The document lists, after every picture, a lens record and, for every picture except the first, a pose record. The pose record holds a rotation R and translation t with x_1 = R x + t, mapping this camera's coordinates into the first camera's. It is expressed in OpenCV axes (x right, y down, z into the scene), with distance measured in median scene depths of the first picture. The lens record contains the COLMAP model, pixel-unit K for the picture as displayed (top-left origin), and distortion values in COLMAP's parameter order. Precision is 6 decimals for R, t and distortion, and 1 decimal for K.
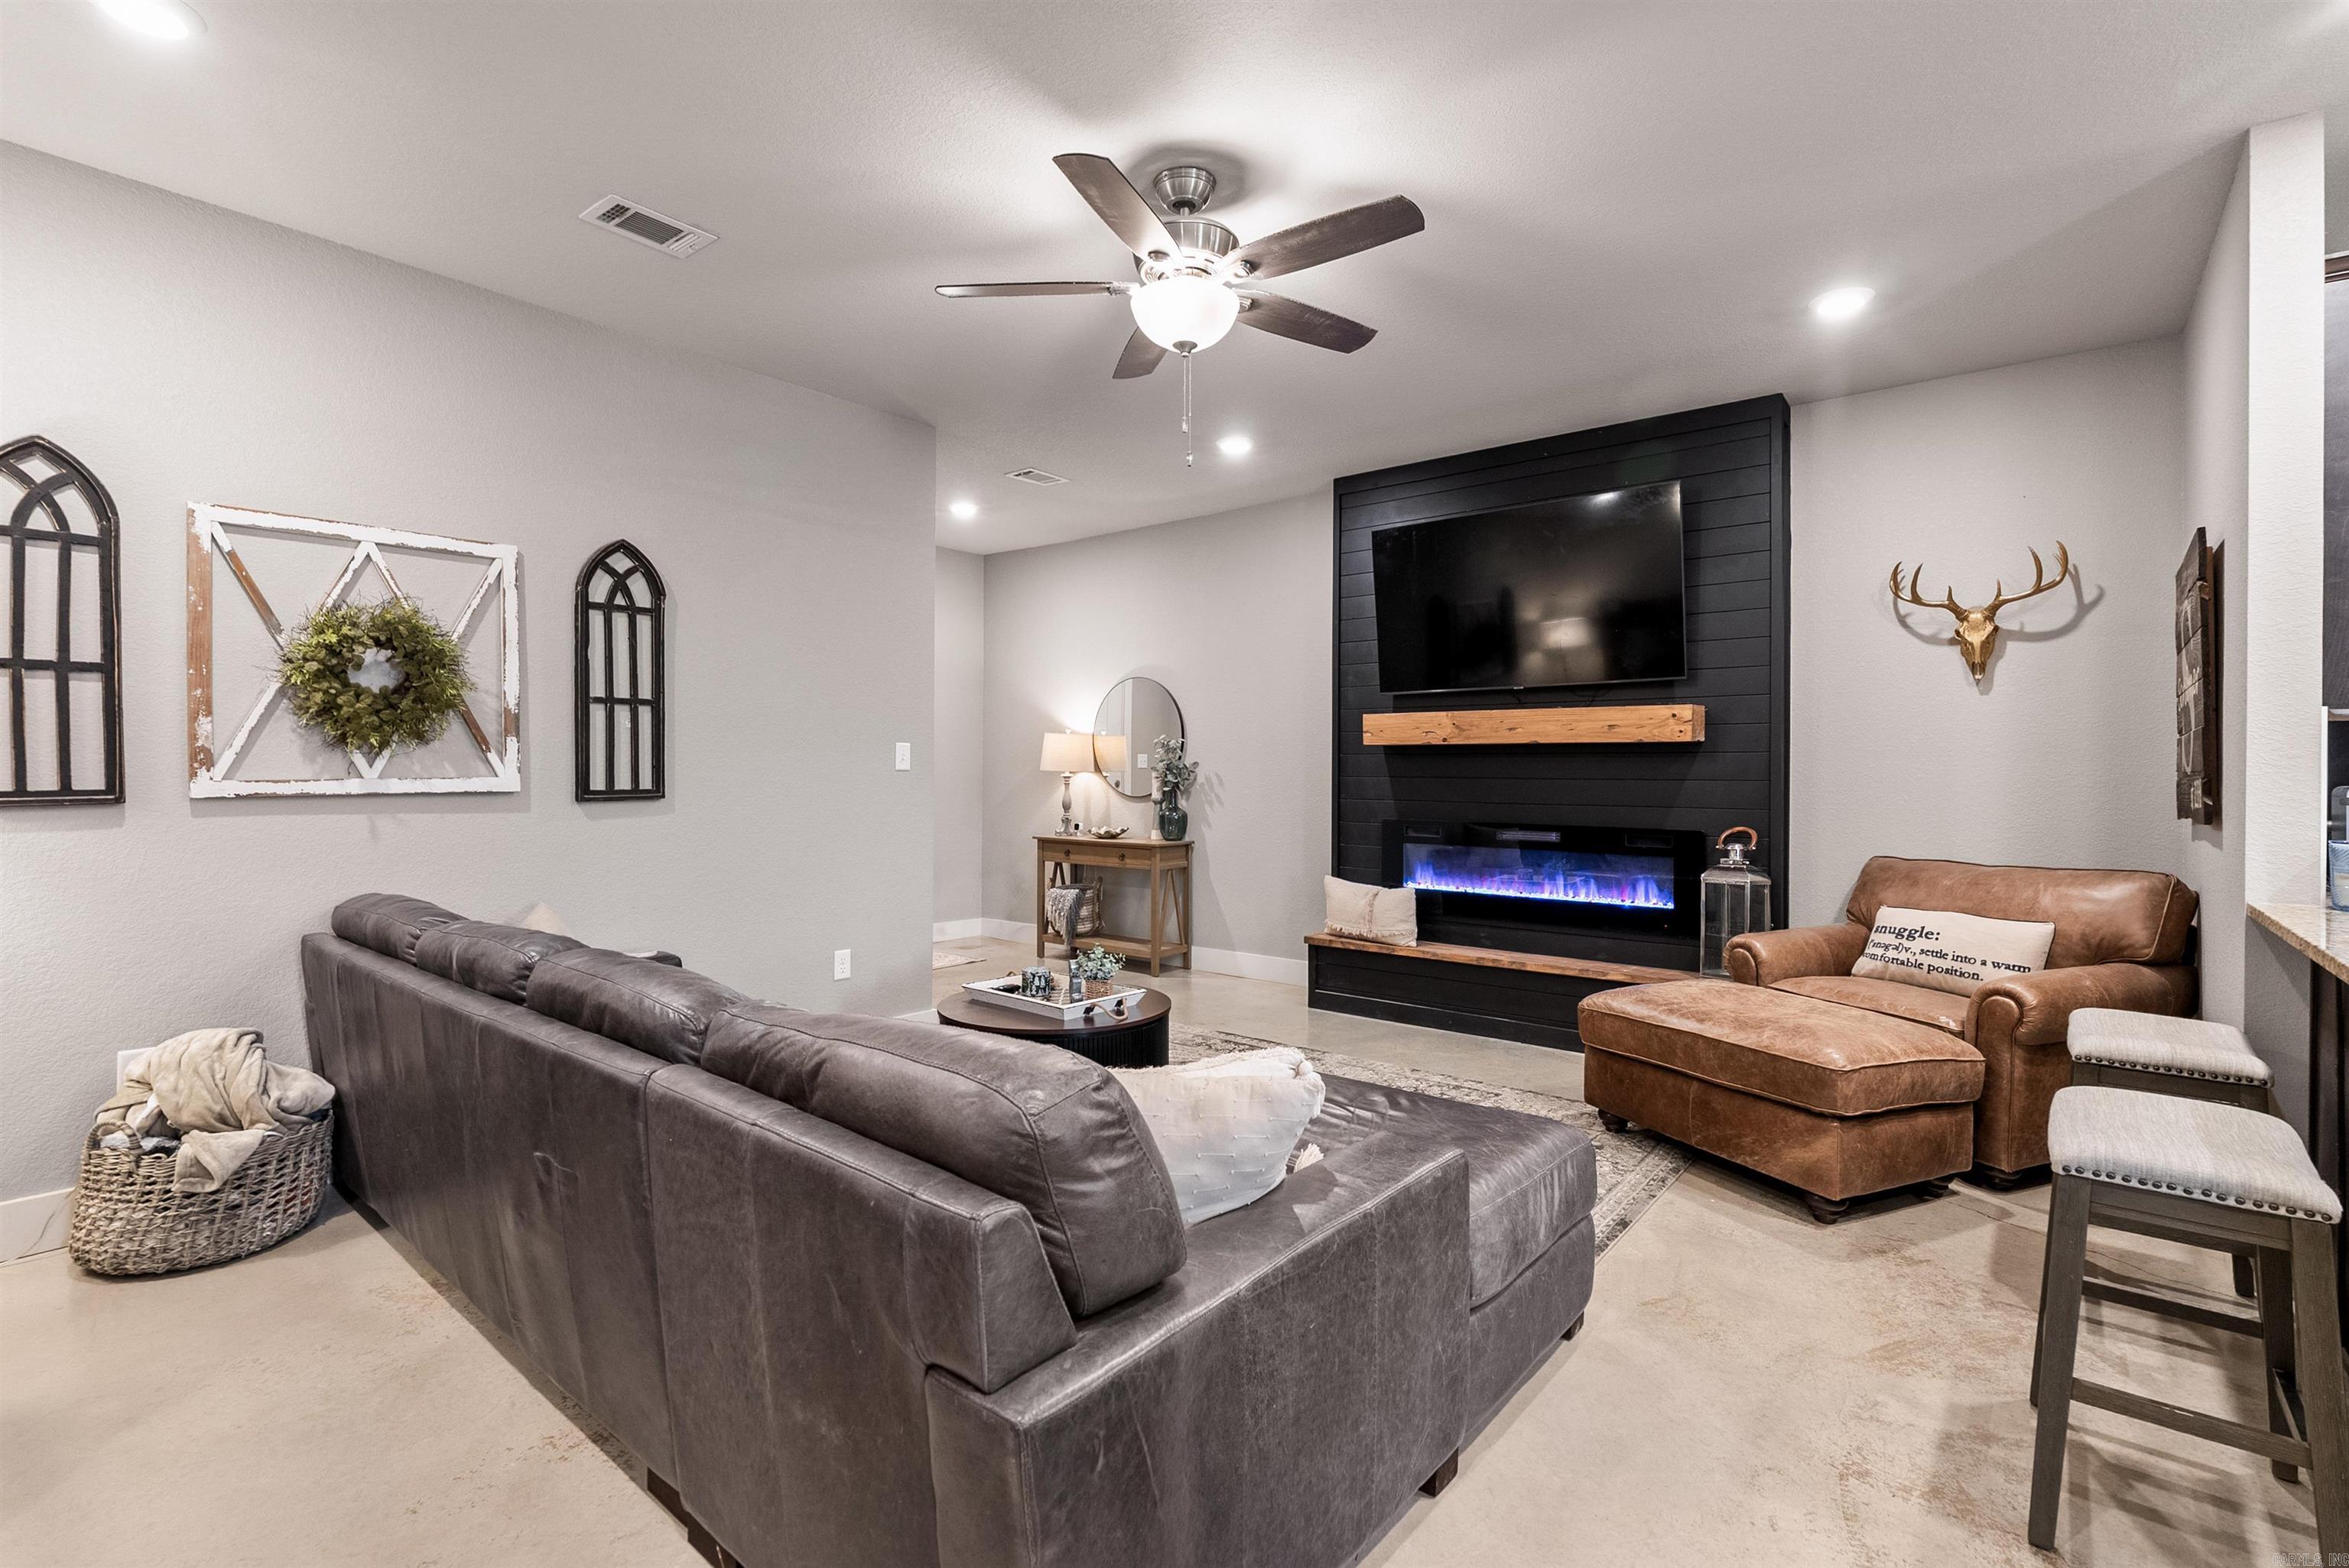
lens RADIAL K [[1067.9, 0, 1175.4], [0, 1067.9, 775.7], [0, 0, 1]] dist [-0.012519, 0.000866]
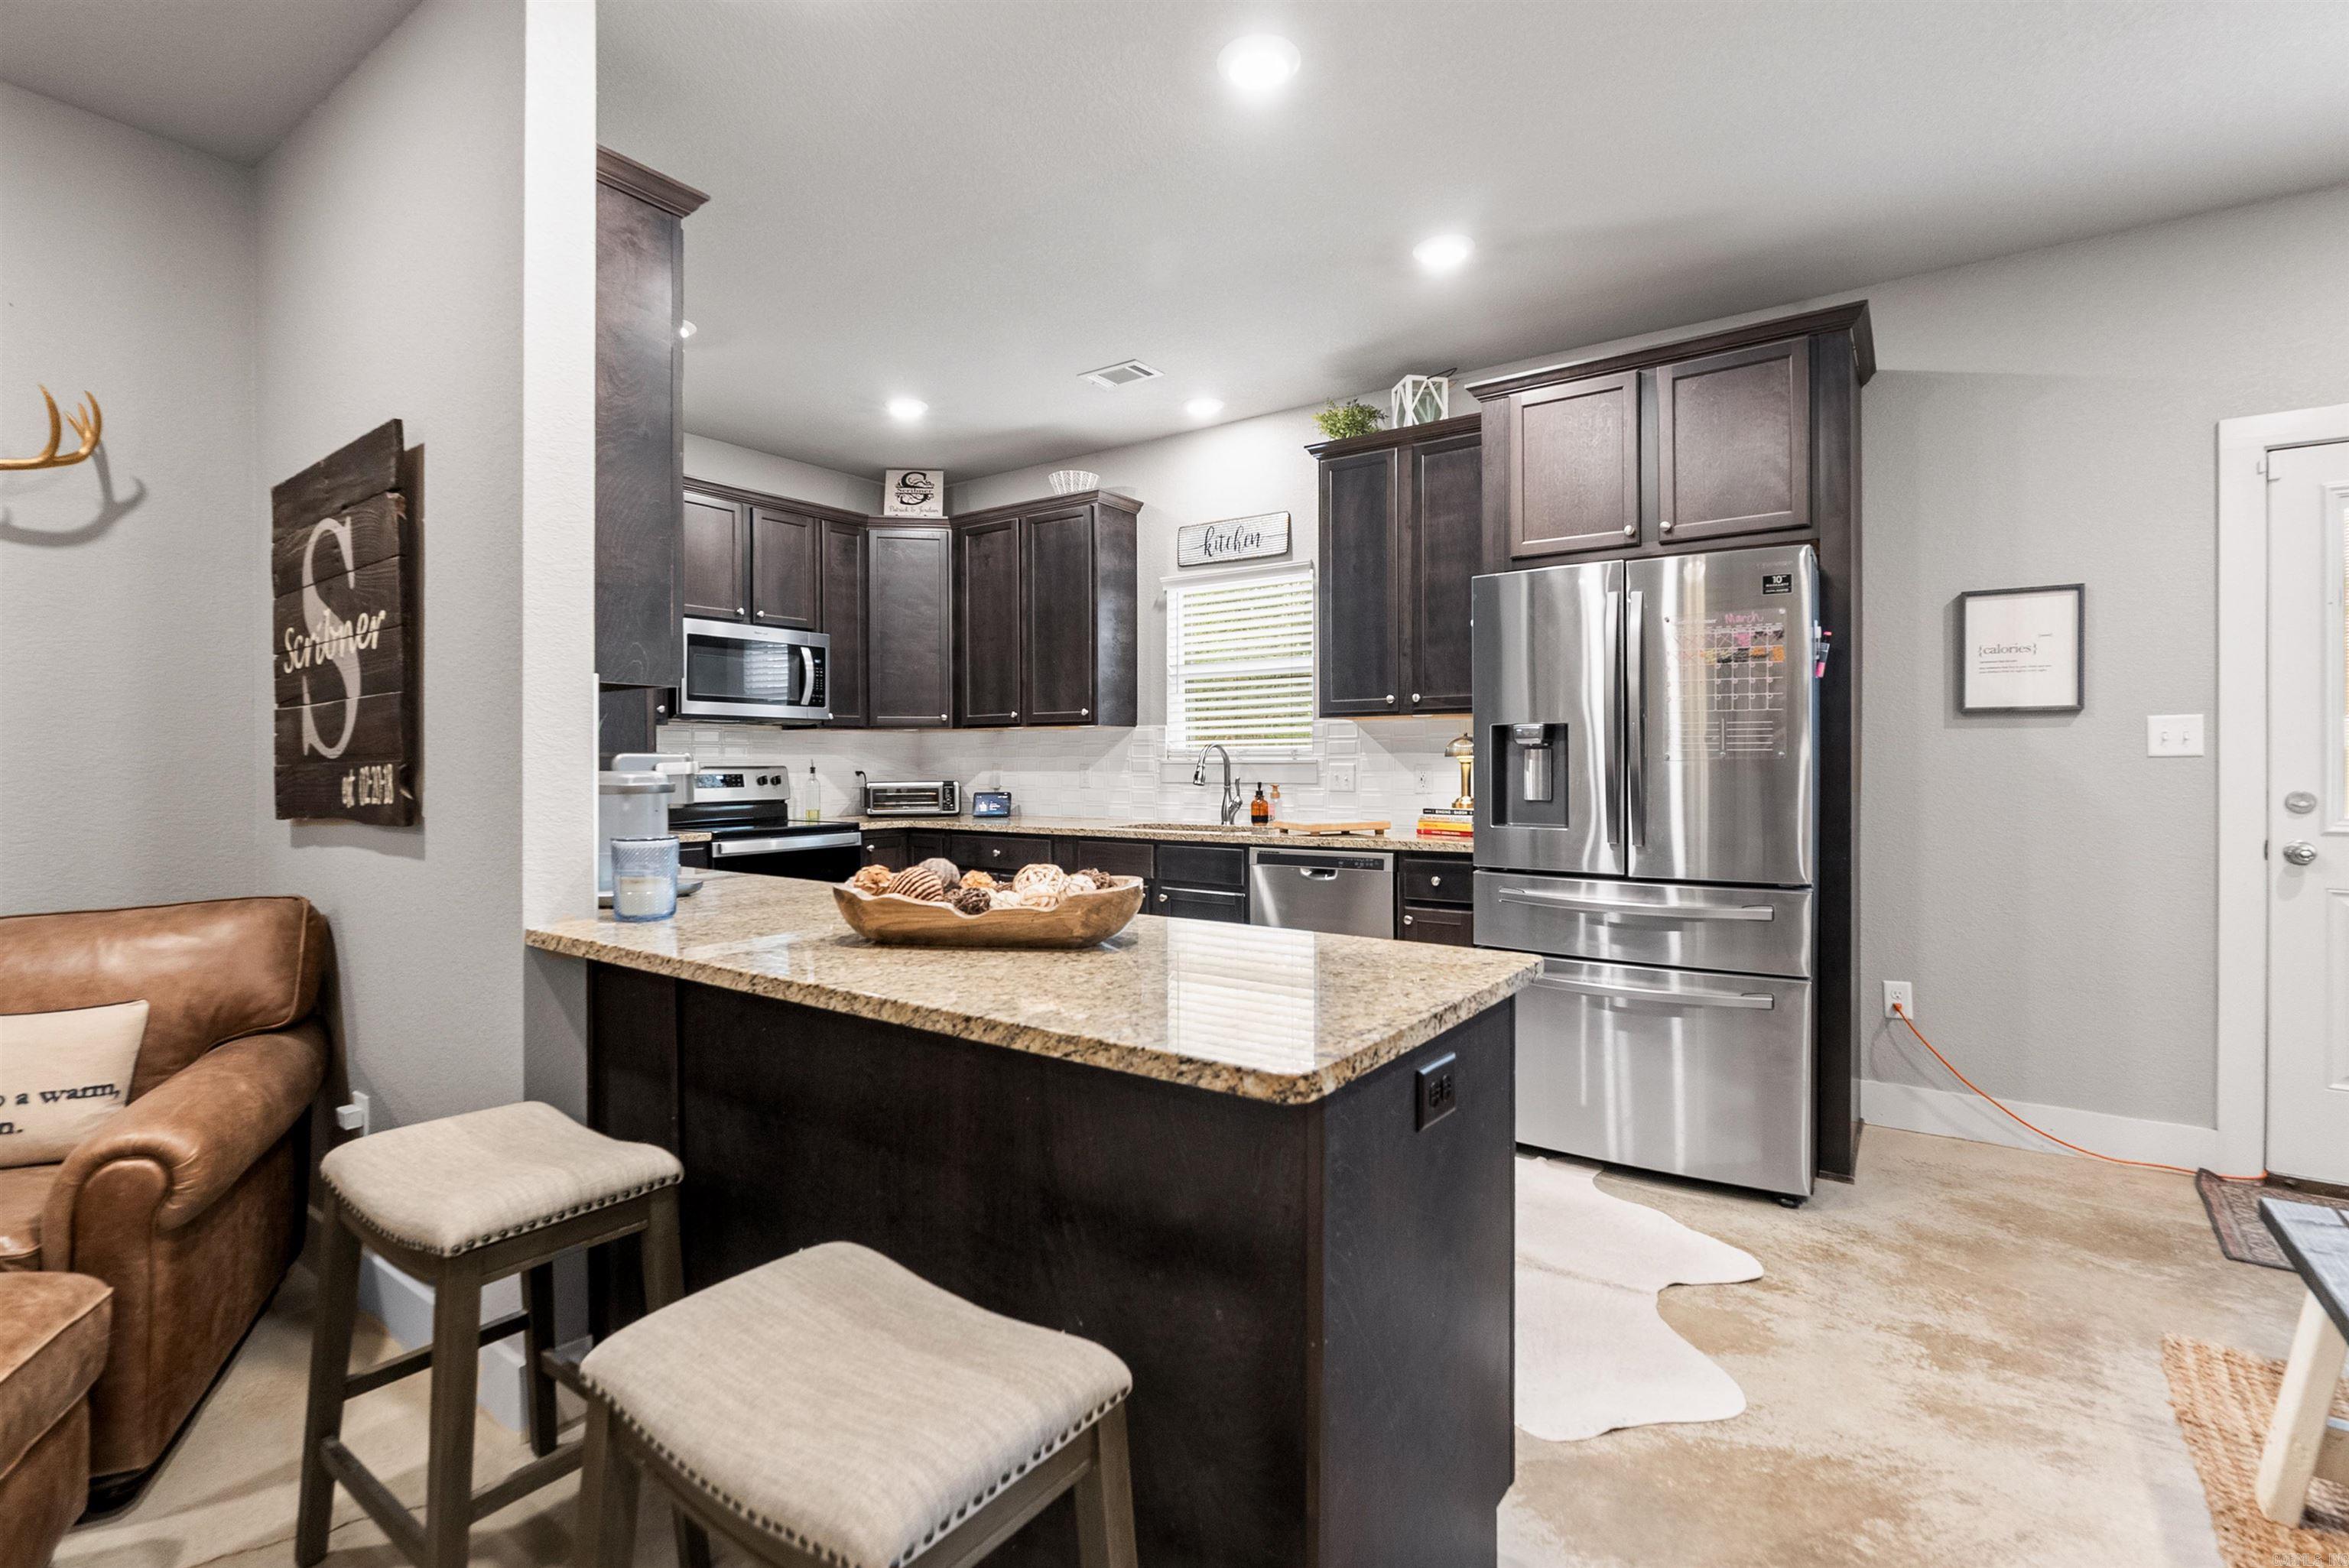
lens RADIAL K [[1067.9, 0, 1175.3], [0, 1067.9, 766.9], [0, 0, 1]] dist [-0.012519, 0.000866]
pose [[-0.068679, -0.007410, 0.997611, 0.208090], [0.006932, 0.999945, 0.007905, 0.003459], [-0.997615, 0.007458, -0.068624, 0.520345]]
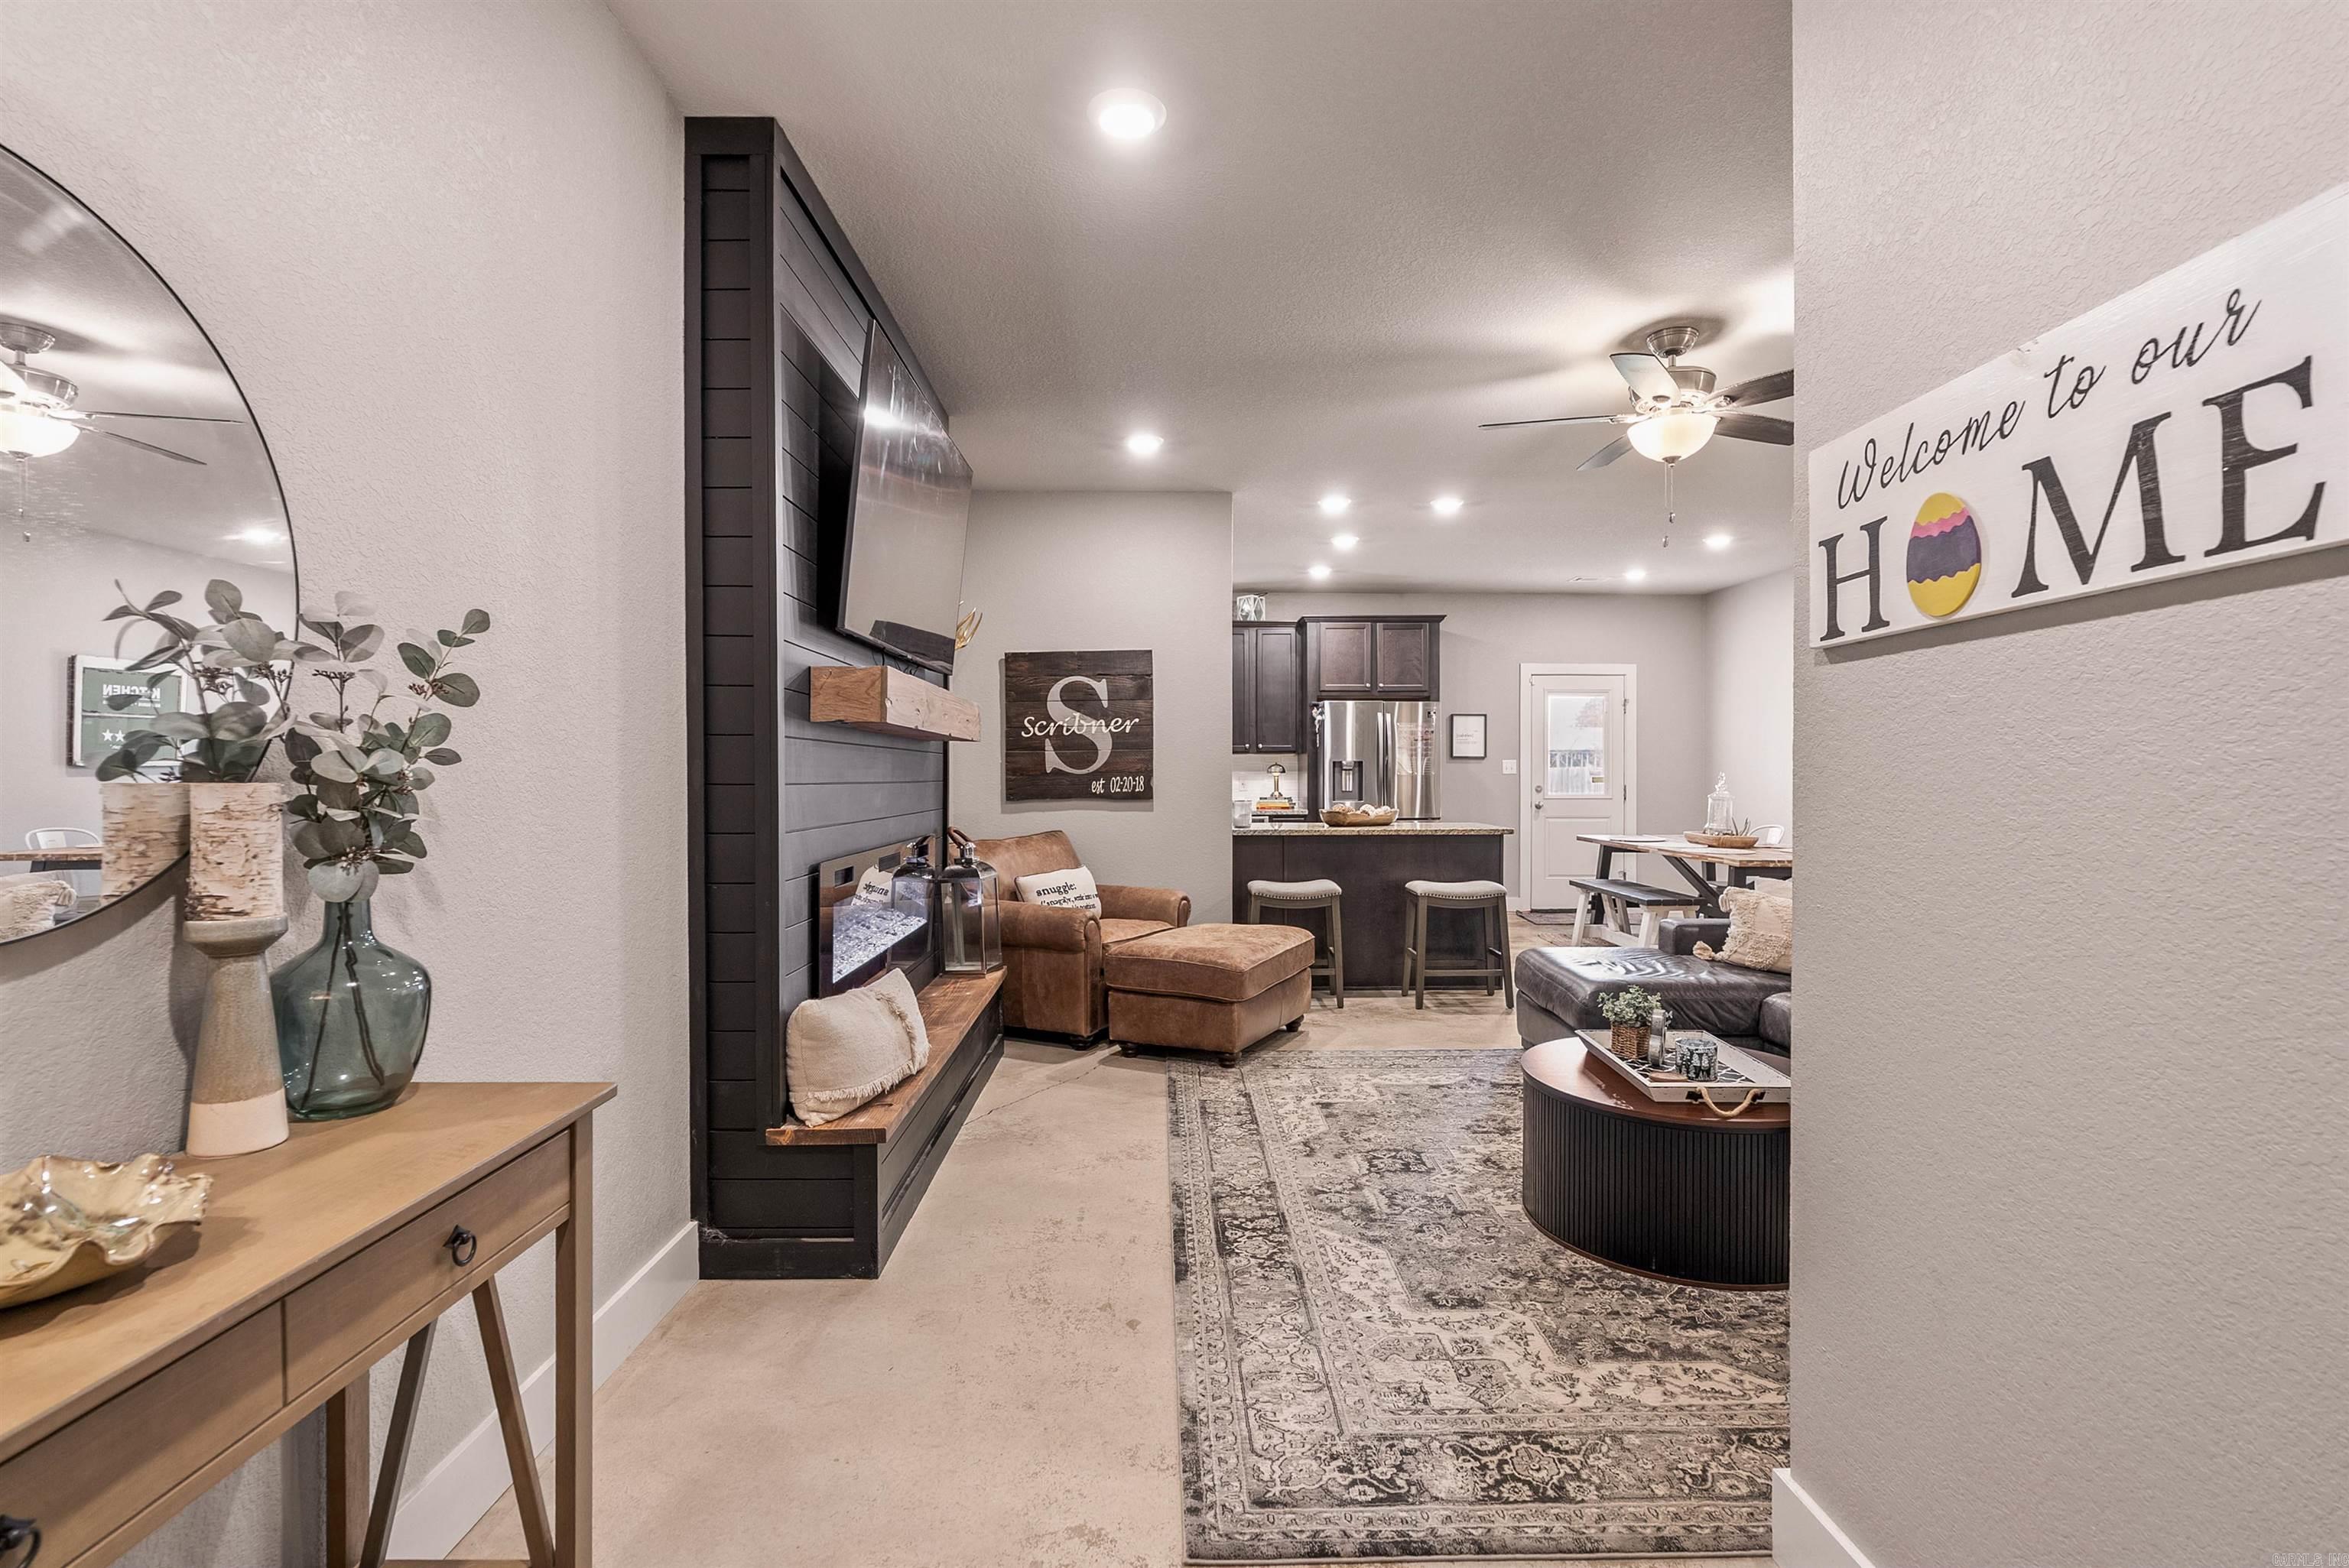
lens RADIAL K [[1067.9, 0, 1174.2], [0, 1067.9, 775.4], [0, 0, 1]] dist [-0.012519, 0.000866]
pose [[-0.642824, -0.005666, 0.765993, -0.681616], [0.000890, 0.999966, 0.008143, -0.016294], [-0.766013, 0.005916, -0.642797, 2.438226]]
